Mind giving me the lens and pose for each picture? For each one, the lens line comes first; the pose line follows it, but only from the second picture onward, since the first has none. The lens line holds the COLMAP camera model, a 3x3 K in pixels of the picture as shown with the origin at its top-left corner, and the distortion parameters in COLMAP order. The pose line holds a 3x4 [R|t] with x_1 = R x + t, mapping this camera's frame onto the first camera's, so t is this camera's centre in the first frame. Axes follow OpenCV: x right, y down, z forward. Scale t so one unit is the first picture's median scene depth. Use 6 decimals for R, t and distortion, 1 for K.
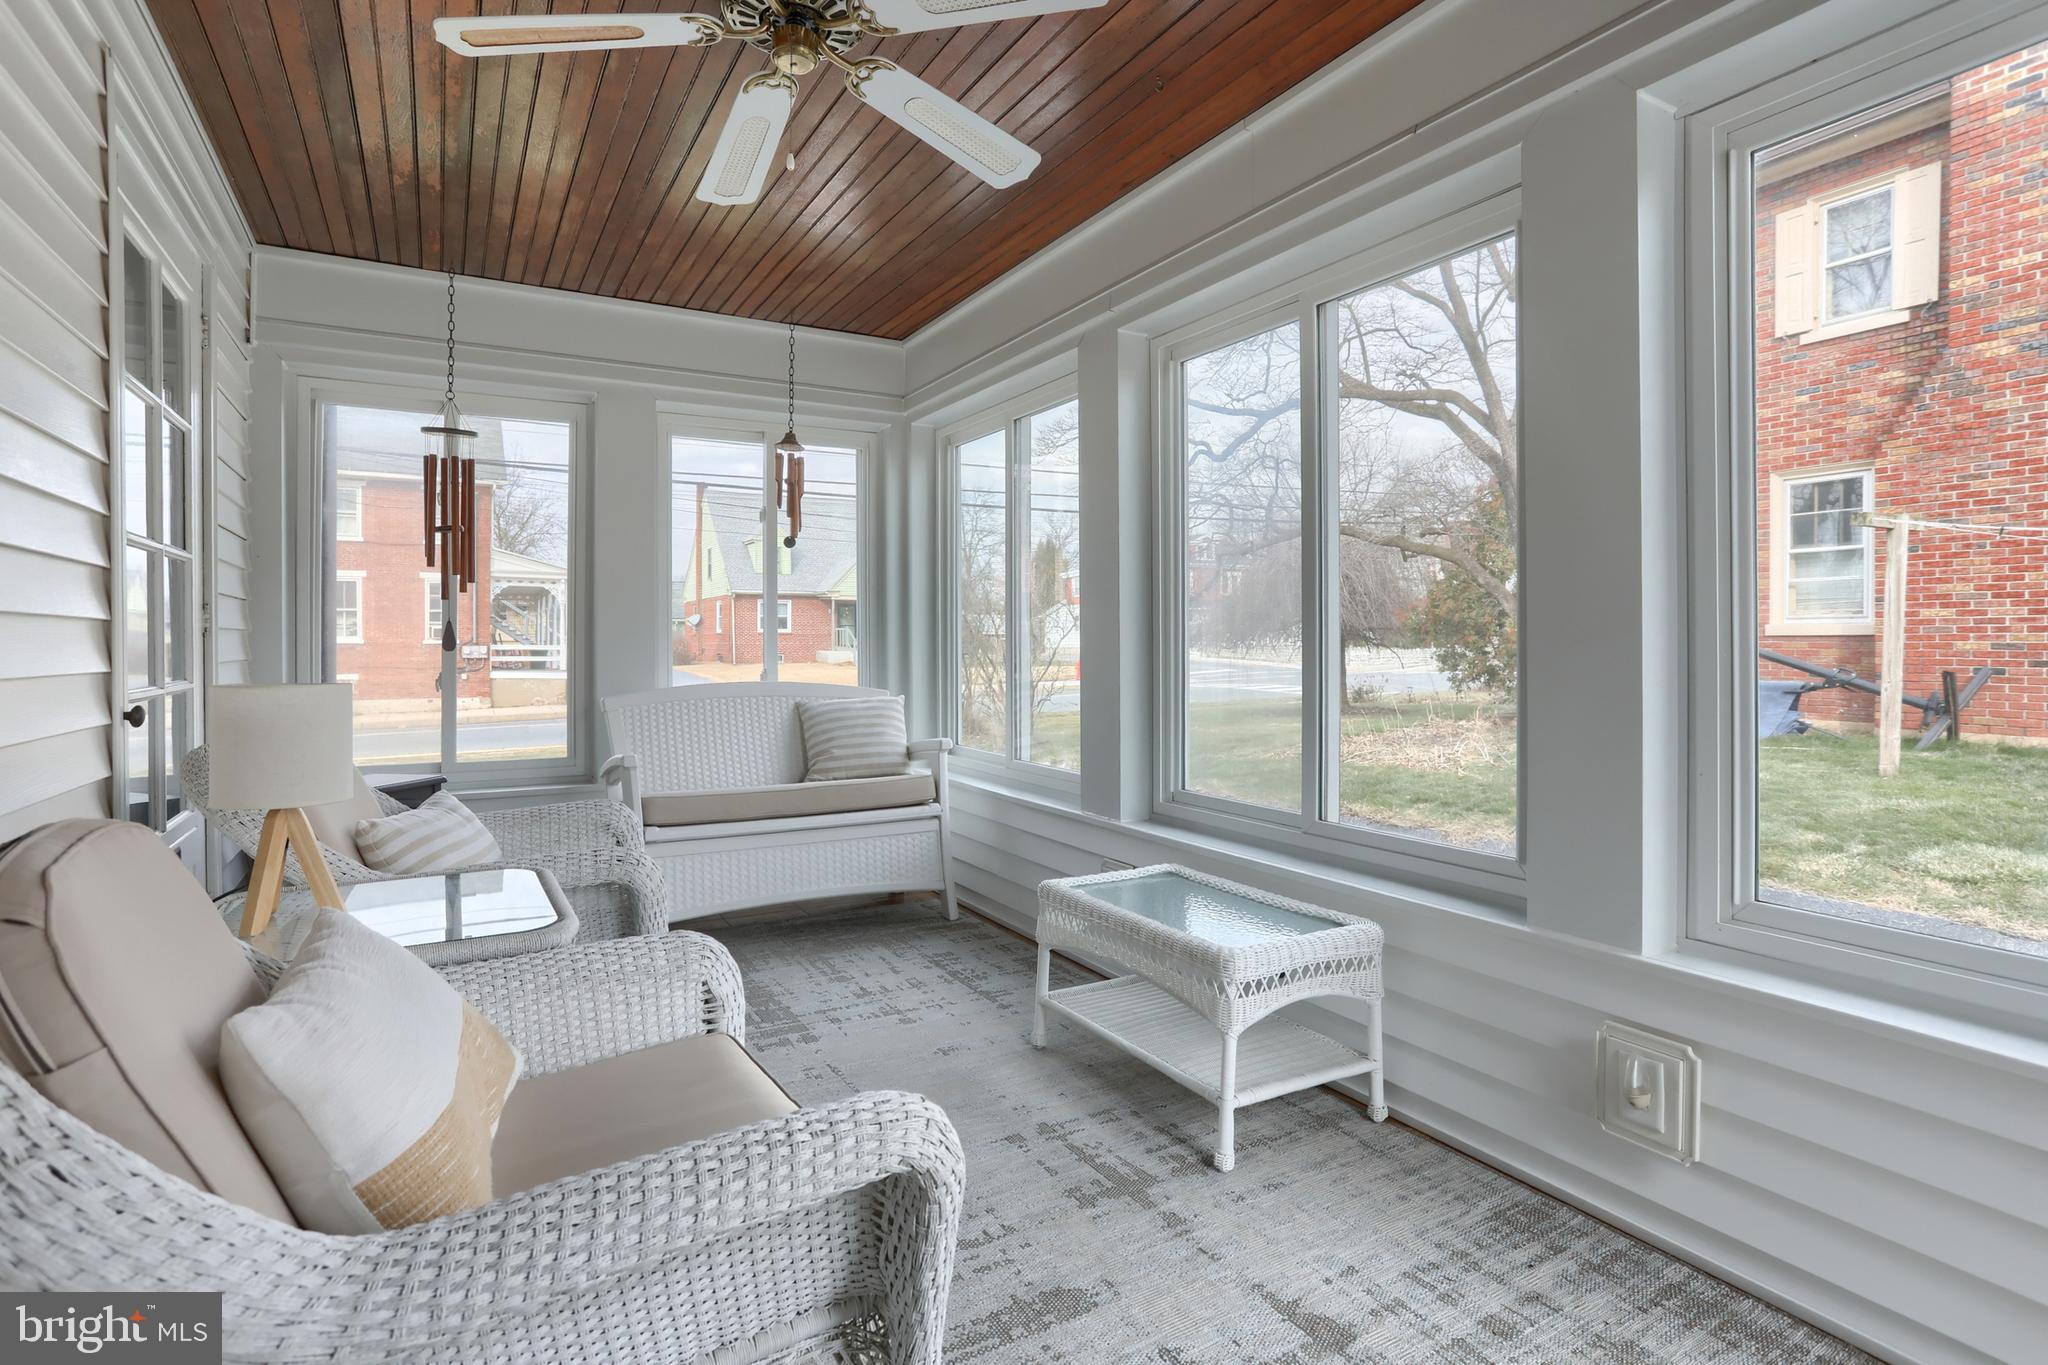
lens RADIAL K [[1031.6, 0, 1038.6], [0, 1031.6, 662.7], [0, 0, 1]] dist [-0.042003, 0.021934]
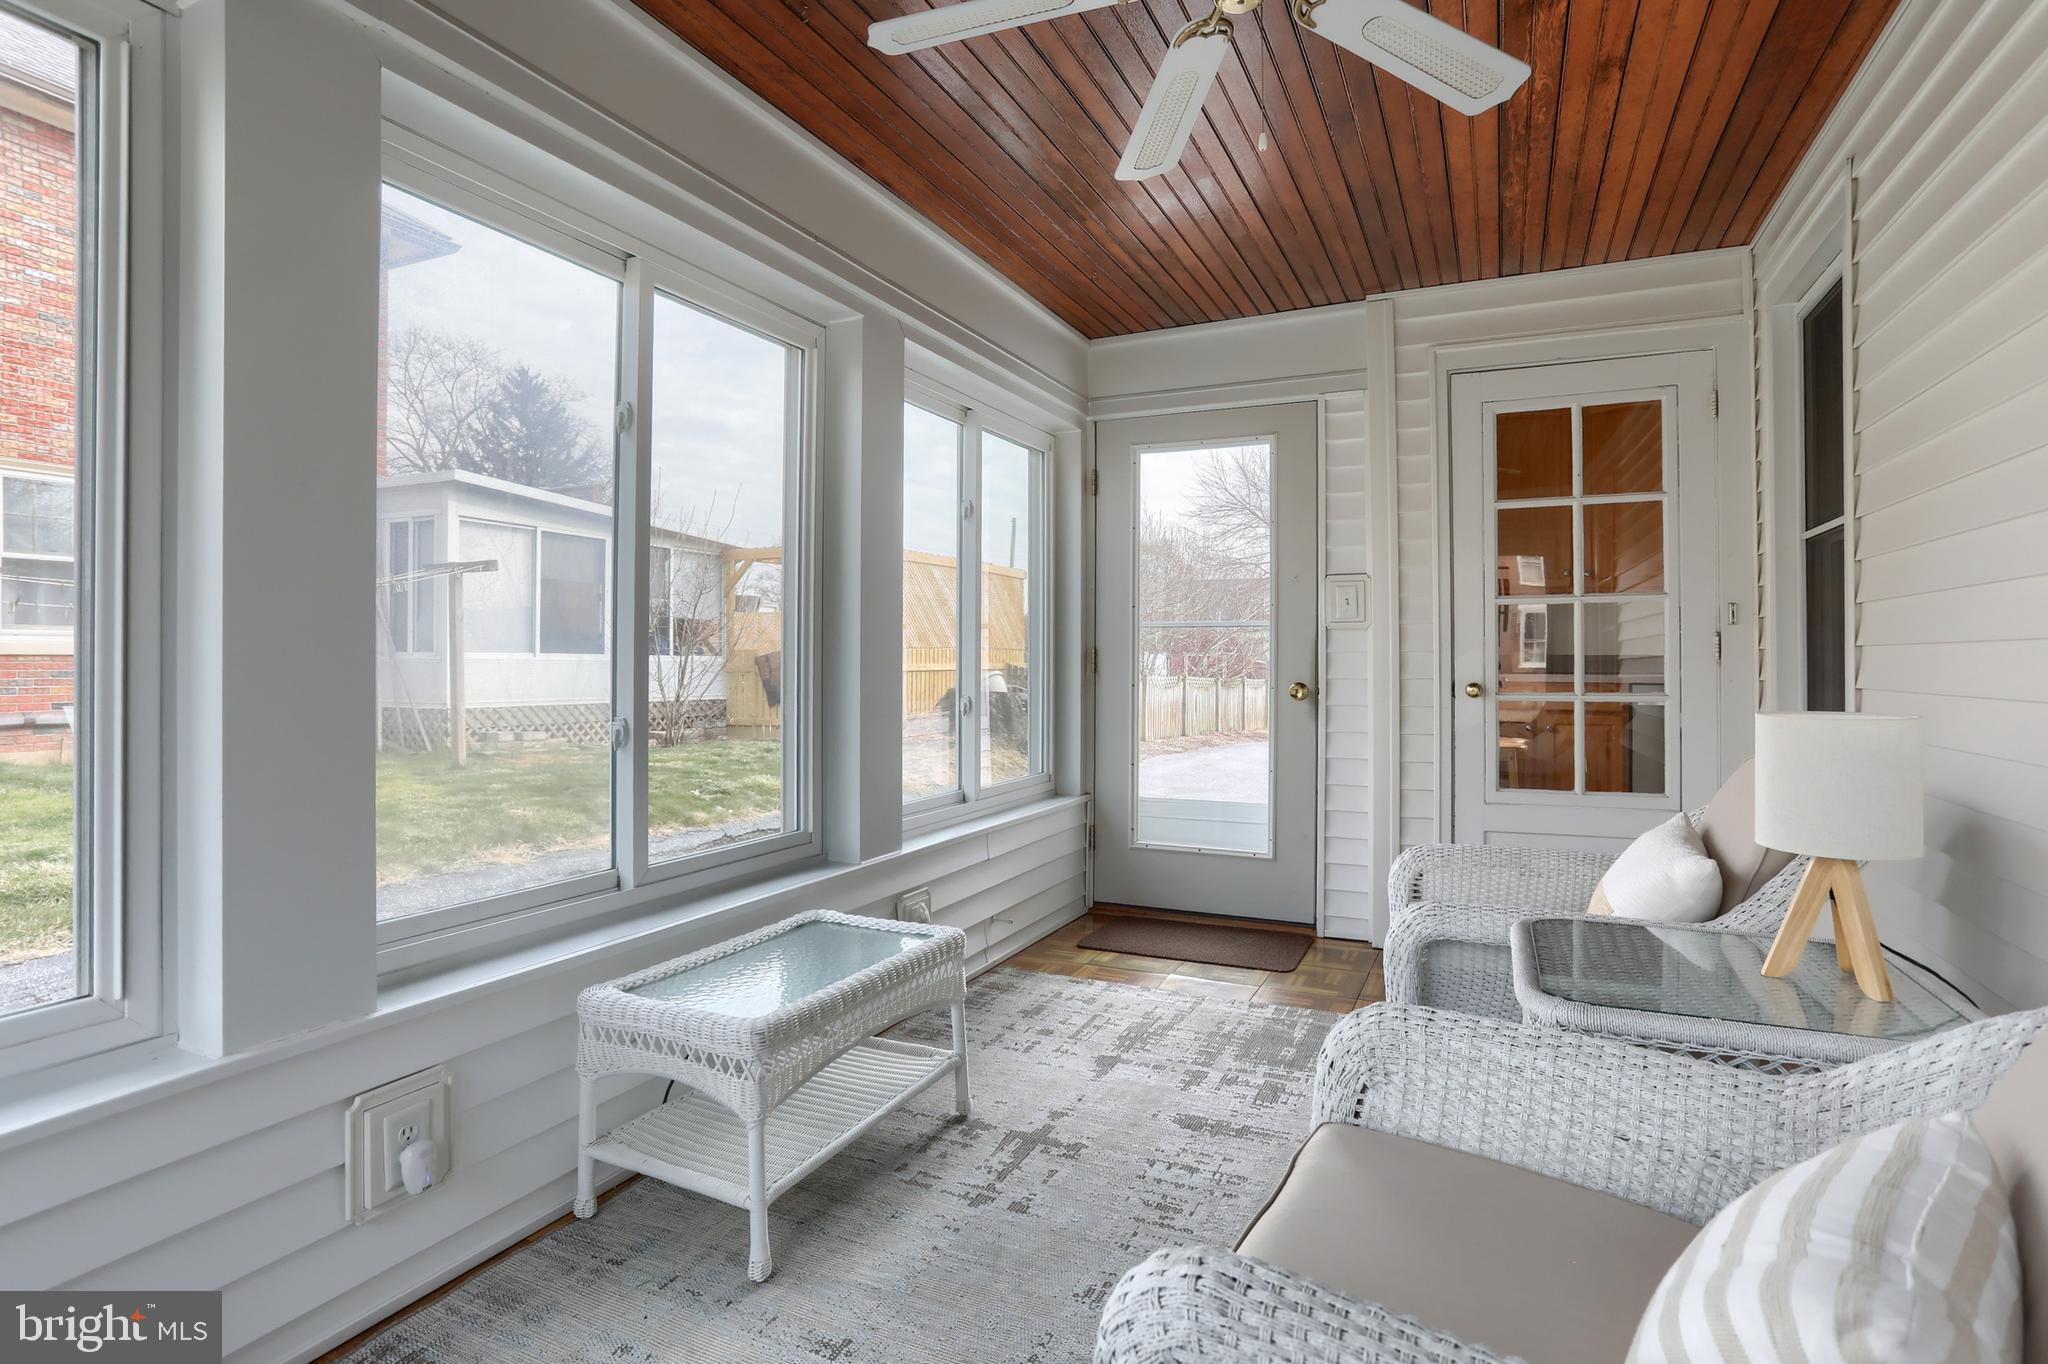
lens RADIAL K [[1031.6, 0, 1025.2], [0, 1031.6, 664.2], [0, 0, 1]] dist [-0.042003, 0.021934]
pose [[-0.570385, -0.001676, 0.821376, -0.429450], [0.008572, 0.999931, 0.007992, -0.015721], [-0.821333, 0.011599, -0.570331, 0.836080]]
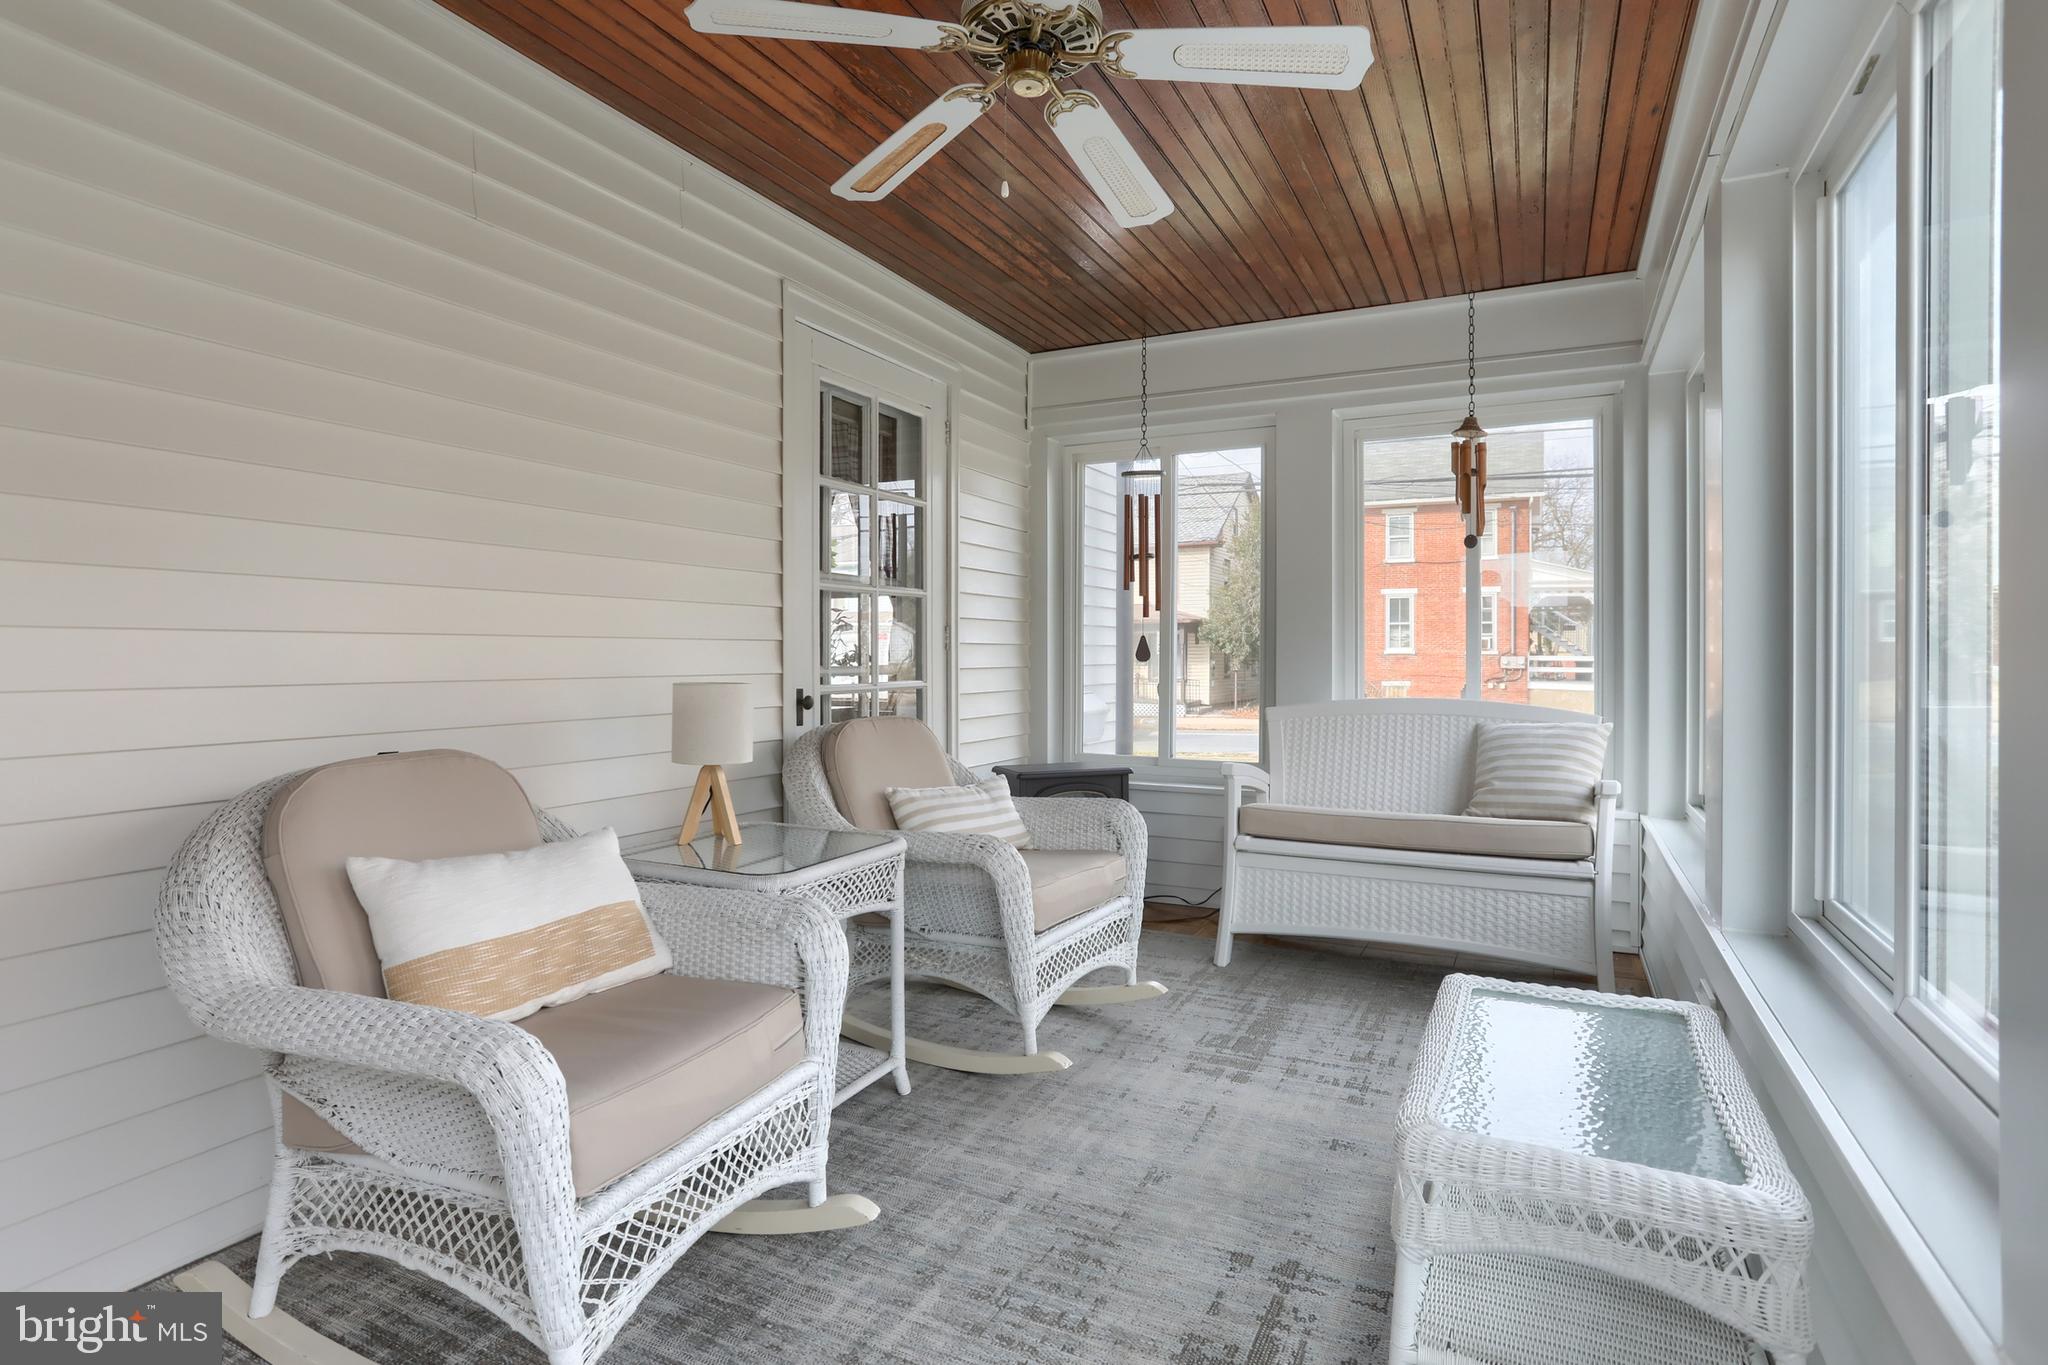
lens RADIAL K [[1031.6, 0, 1030.8], [0, 1031.6, 675.8], [0, 0, 1]] dist [-0.042003, 0.021934]
pose [[0.548740, 0.020479, -0.835742, 0.310029], [-0.018366, 0.999754, 0.012439, -0.006475], [0.835791, 0.008523, 0.548981, 0.223306]]
